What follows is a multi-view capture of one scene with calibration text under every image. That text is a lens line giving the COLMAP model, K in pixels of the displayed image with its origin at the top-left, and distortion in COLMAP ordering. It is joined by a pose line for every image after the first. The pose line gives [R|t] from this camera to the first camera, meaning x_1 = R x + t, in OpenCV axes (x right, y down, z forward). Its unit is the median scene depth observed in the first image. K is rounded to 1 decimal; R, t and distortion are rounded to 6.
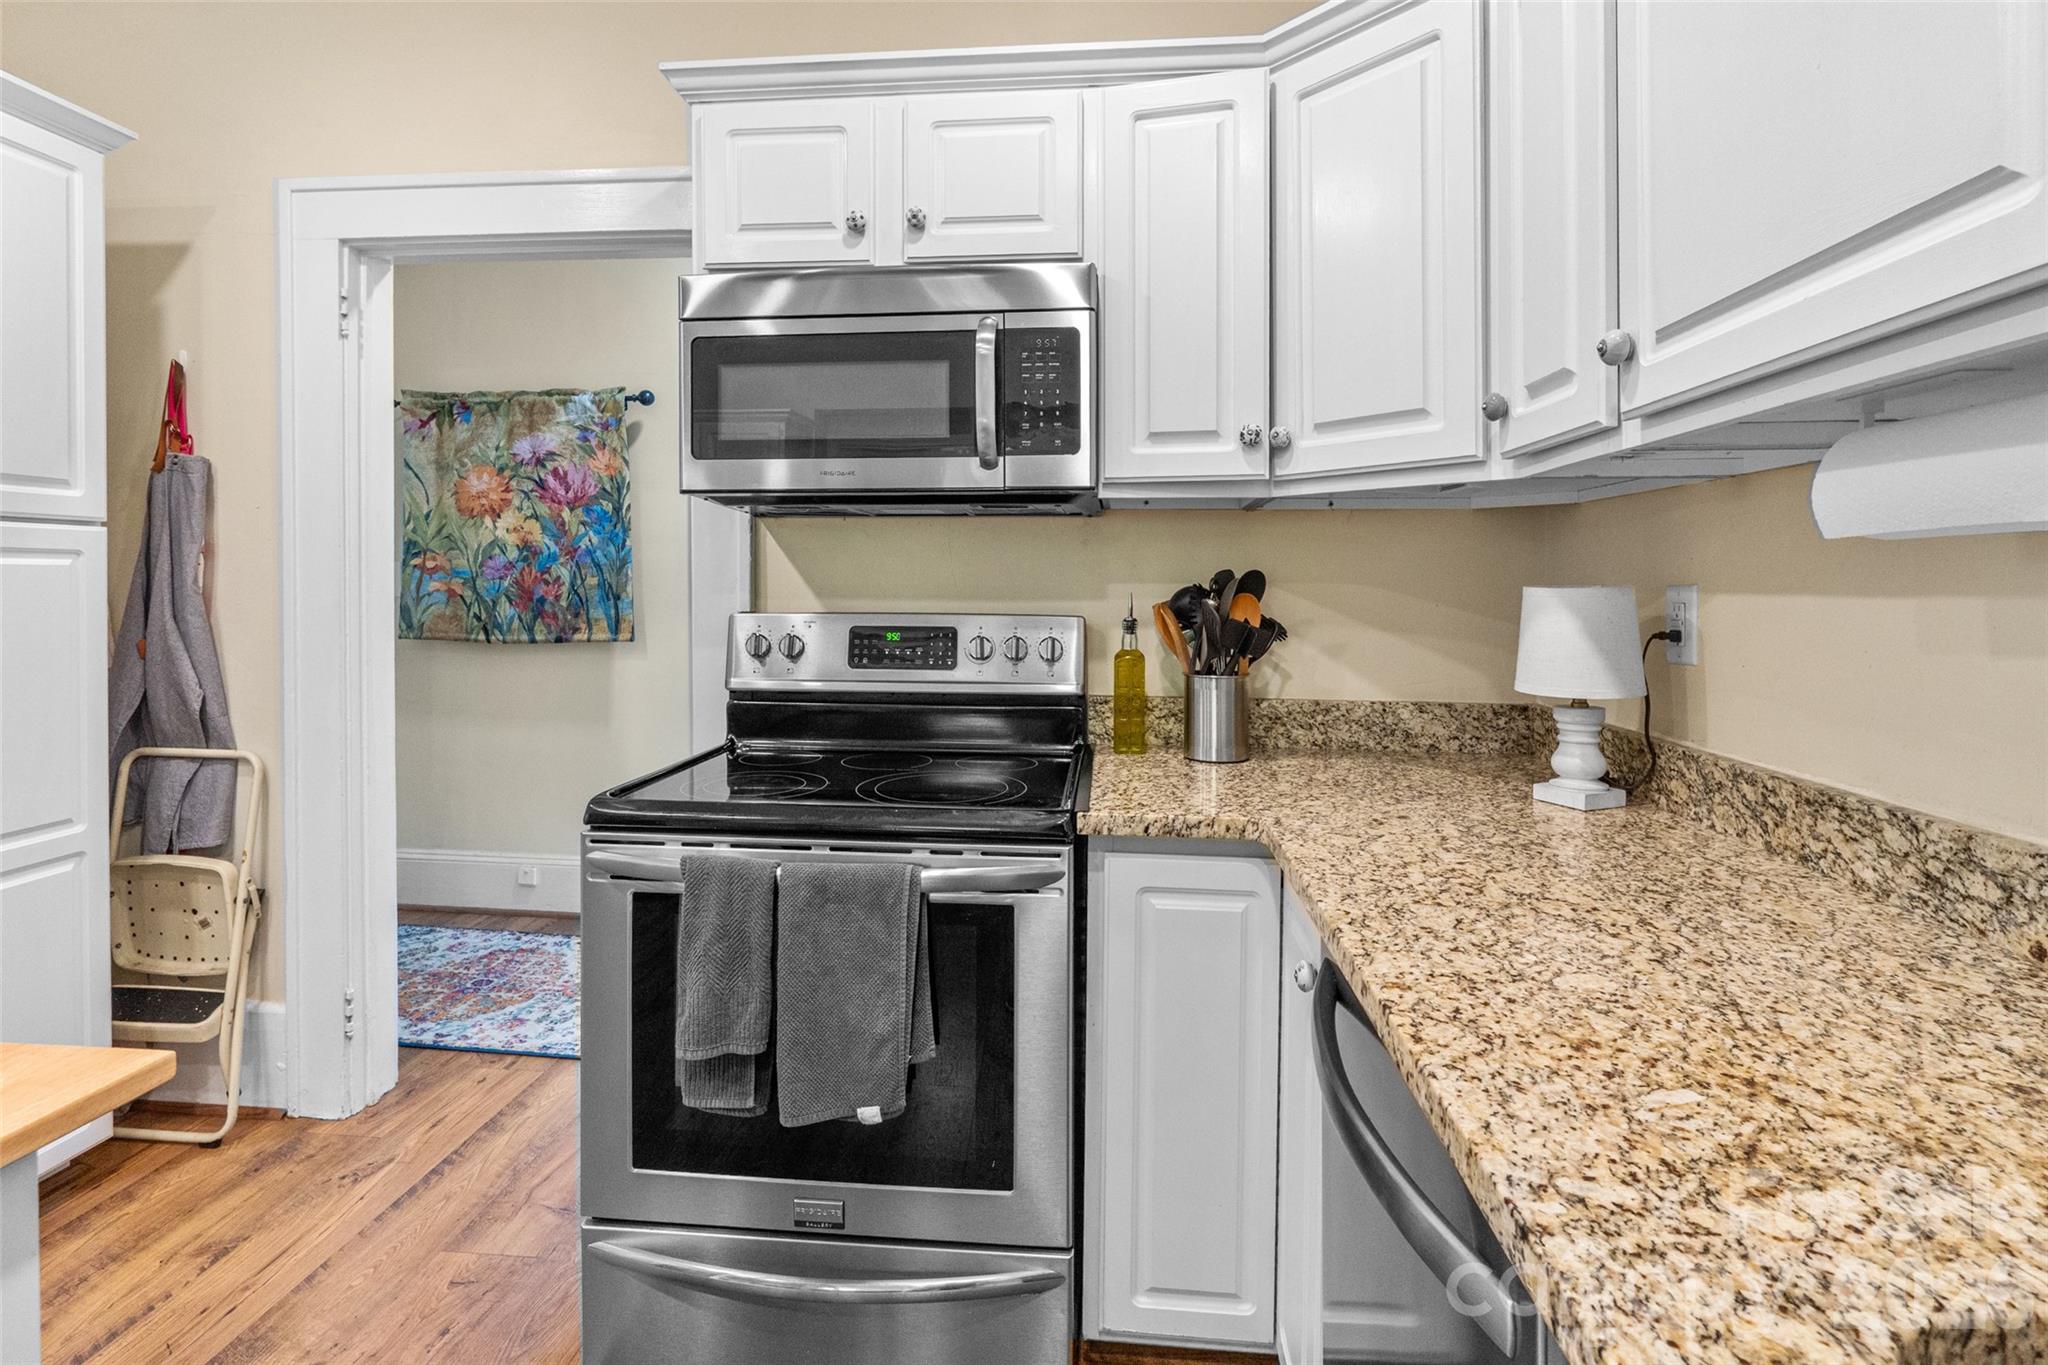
lens RADIAL K [[960.0, 0, 1036.5], [0, 960.0, 595.2], [0, 0, 1]] dist [-0.008624, 0.002665]
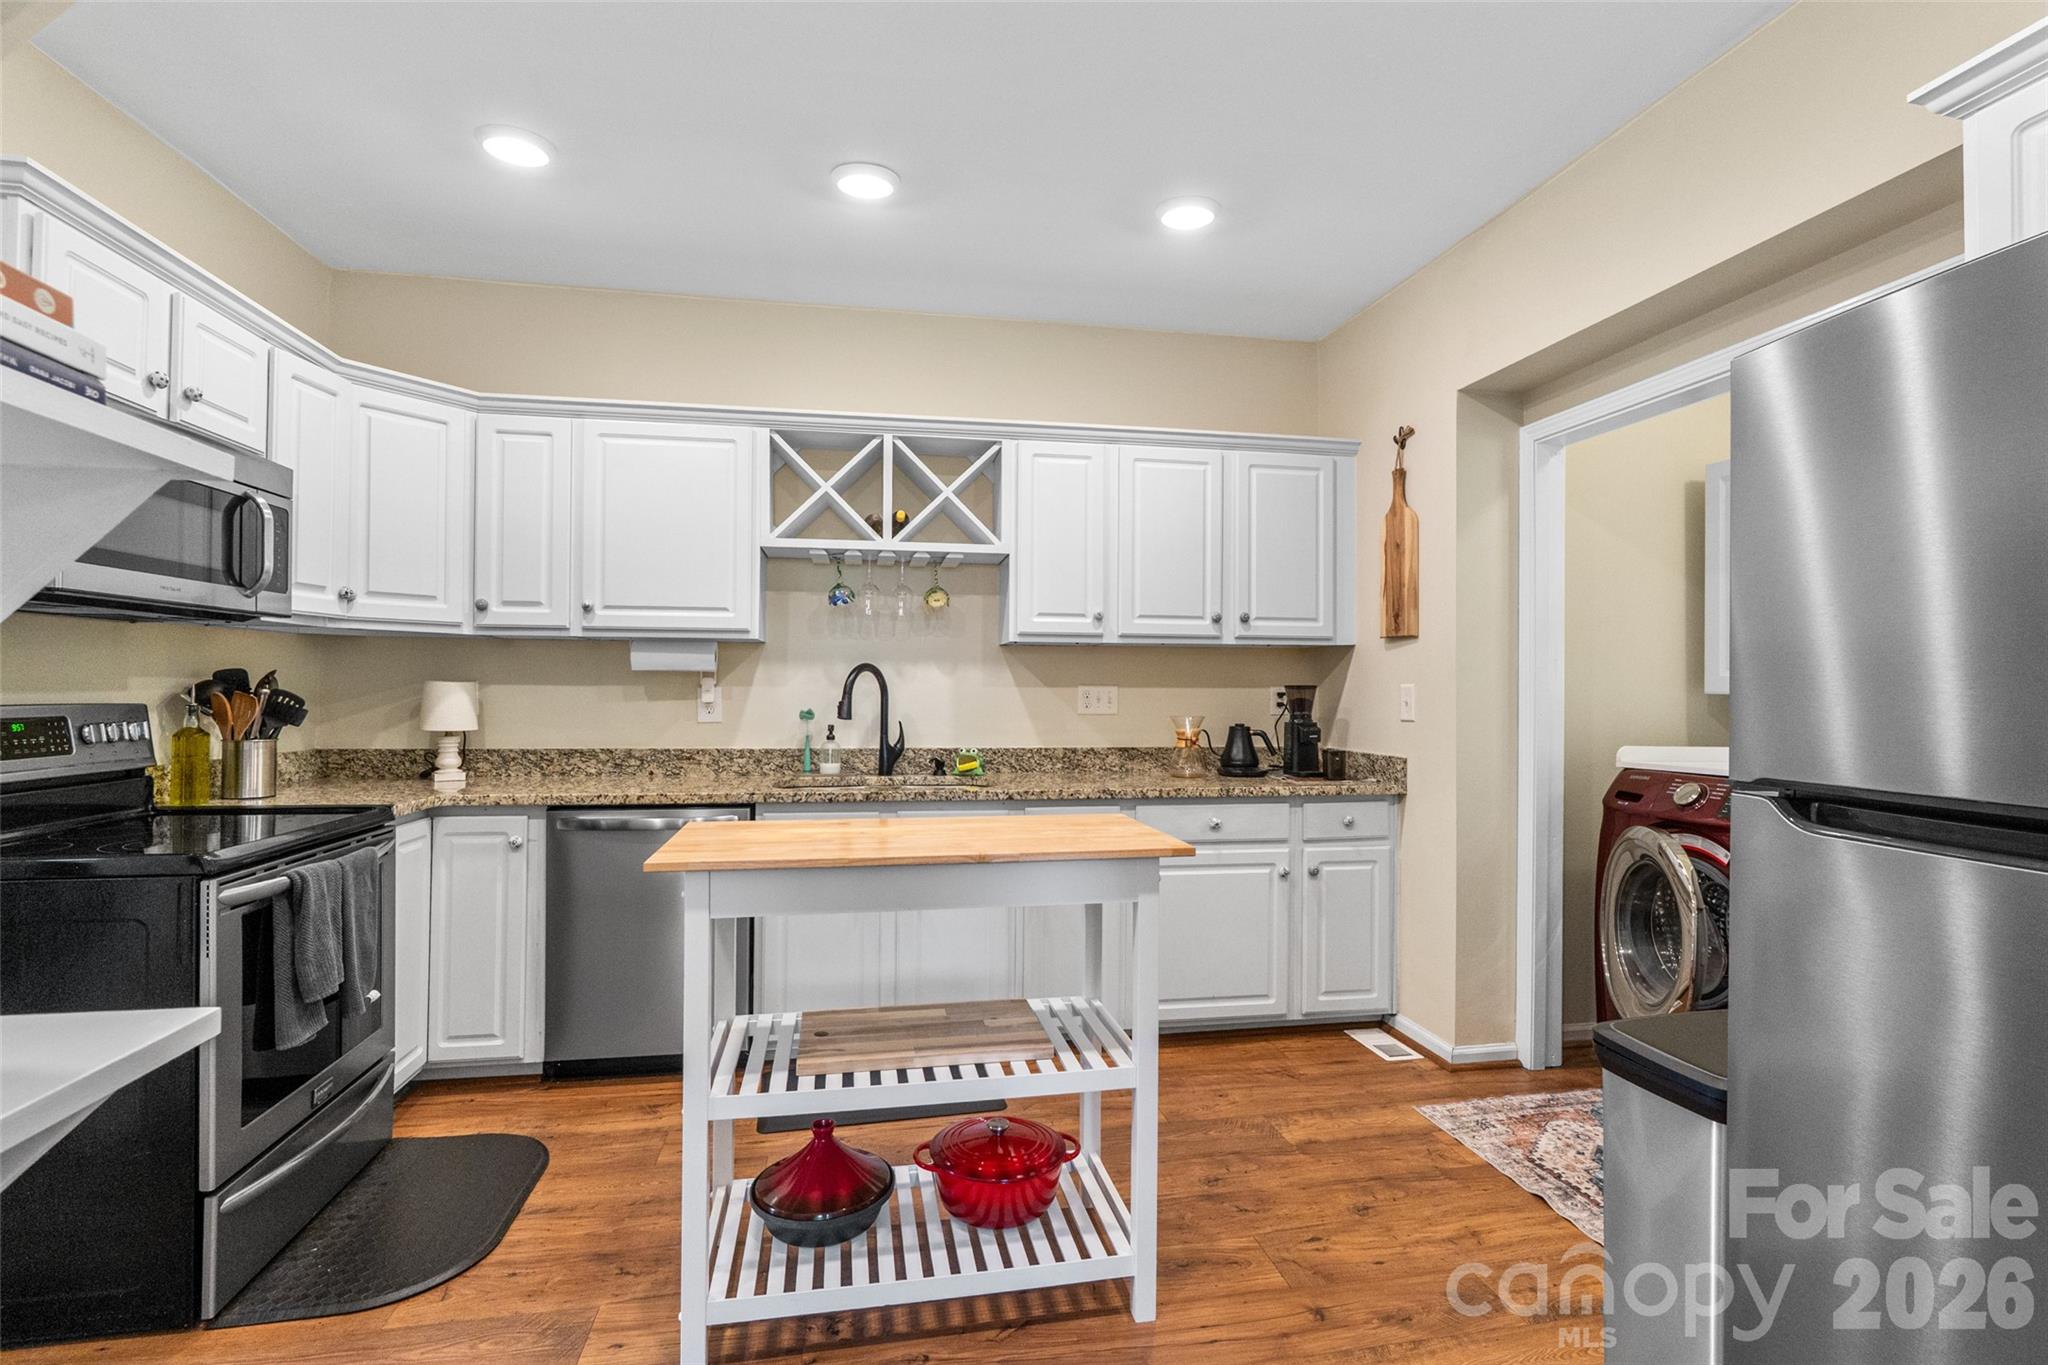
lens RADIAL K [[960.0, 0, 1030.3], [0, 960.0, 686.0], [0, 0, 1]] dist [-0.008624, 0.002665]
pose [[-0.267986, -0.006547, 0.963401, -2.371773], [-0.005281, 0.999972, 0.005326, -0.021018], [-0.963408, -0.003661, -0.268013, 0.380110]]
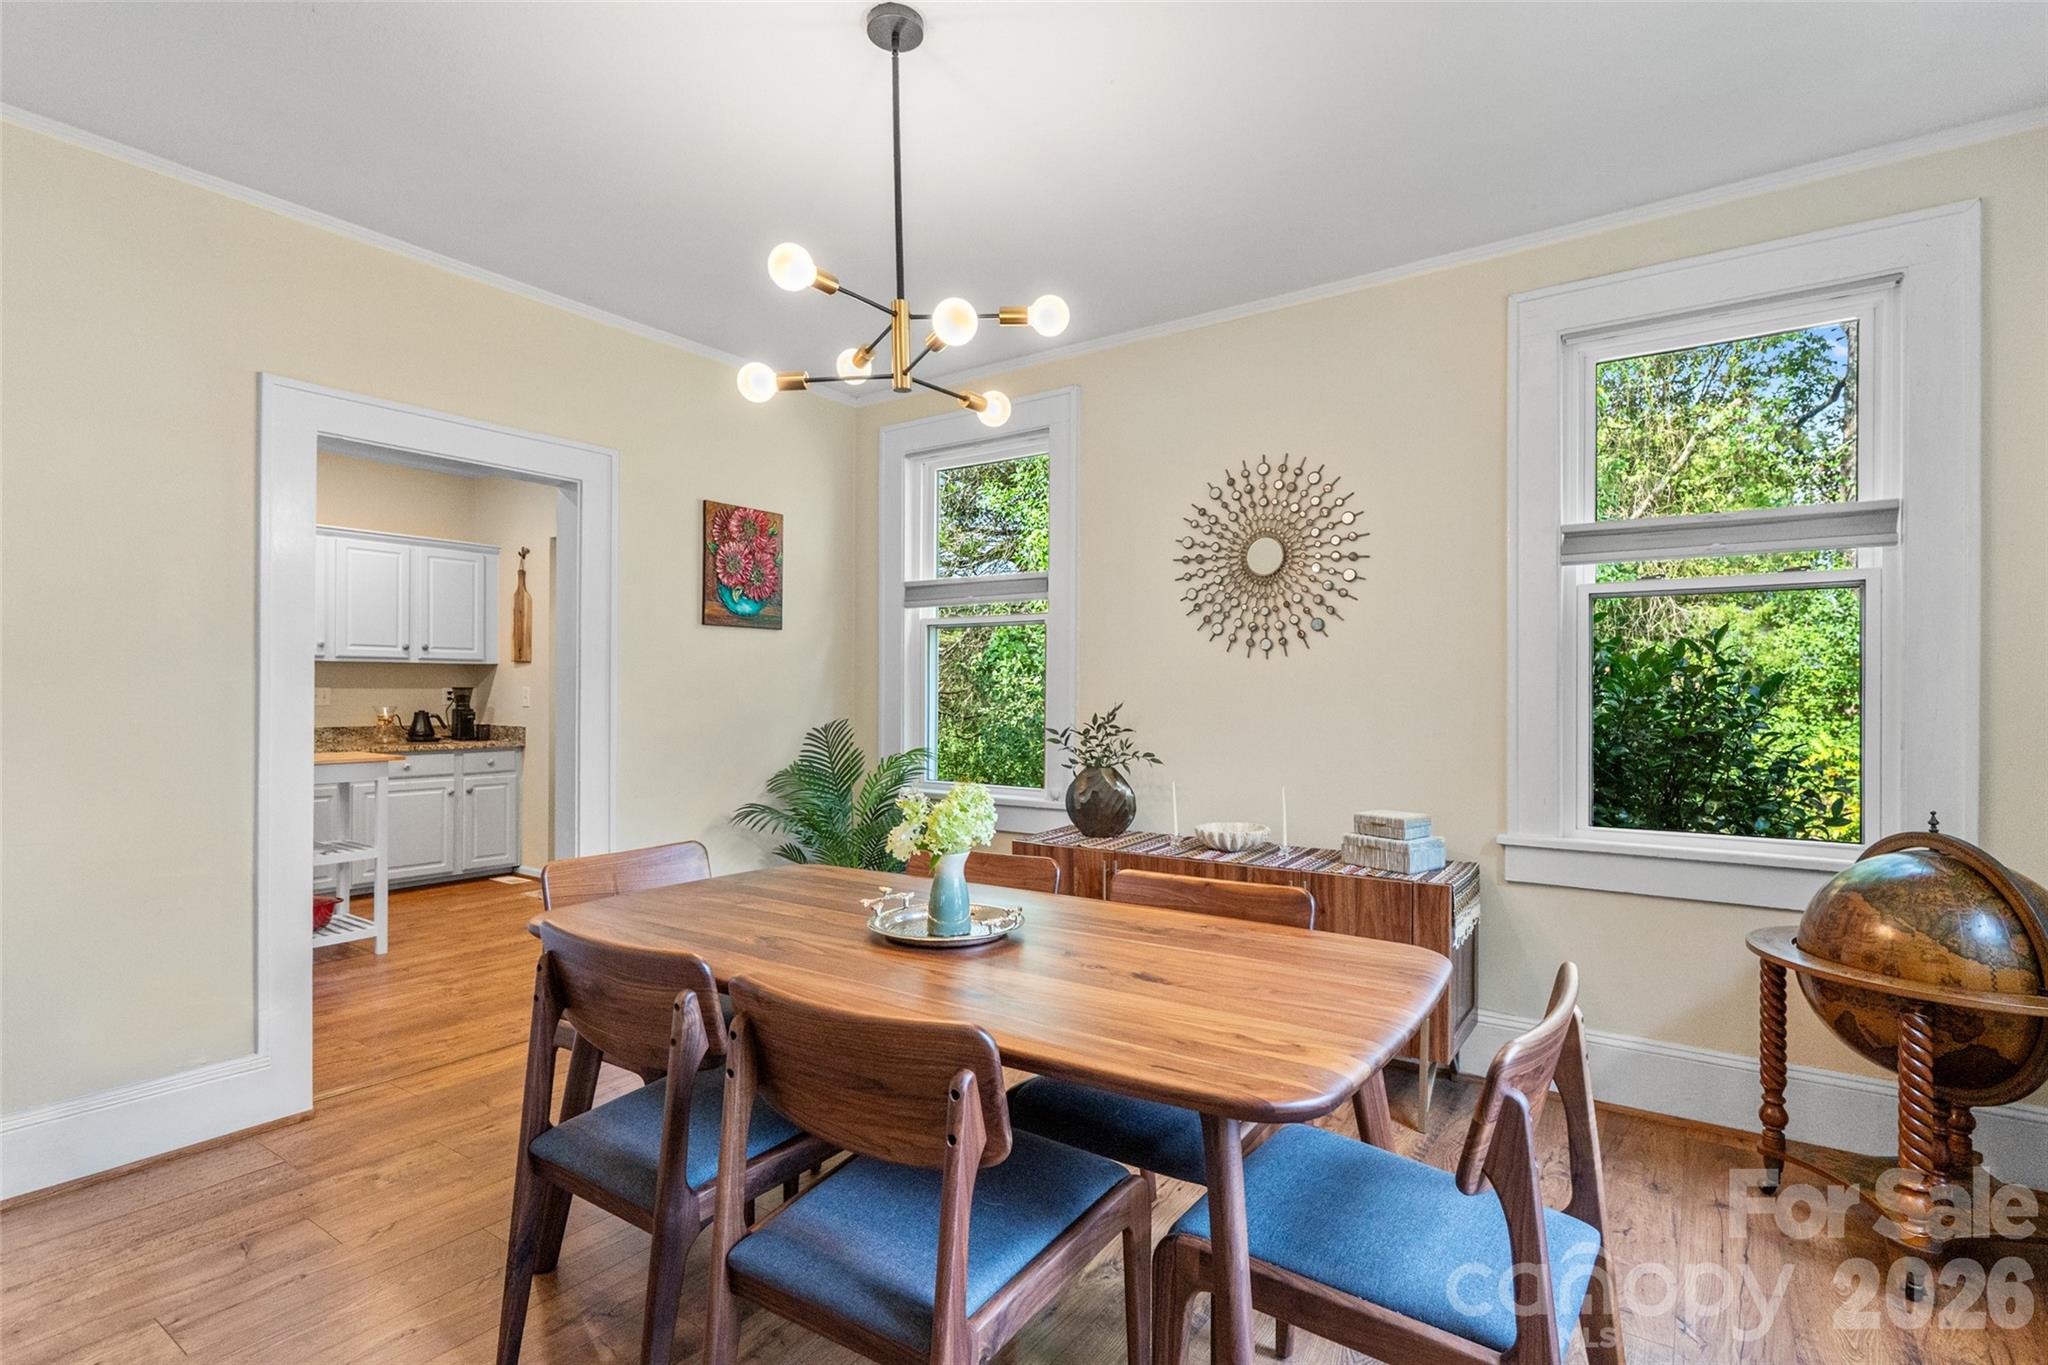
lens RADIAL K [[960.0, 0, 1030.2], [0, 960.0, 679.6], [0, 0, 1]] dist [-0.008624, 0.002665]
pose [[-0.873681, -0.008760, 0.486421, -4.899682], [-0.009042, 0.999958, 0.001767, -0.089935], [-0.486416, -0.002854, -0.873723, 1.786330]]
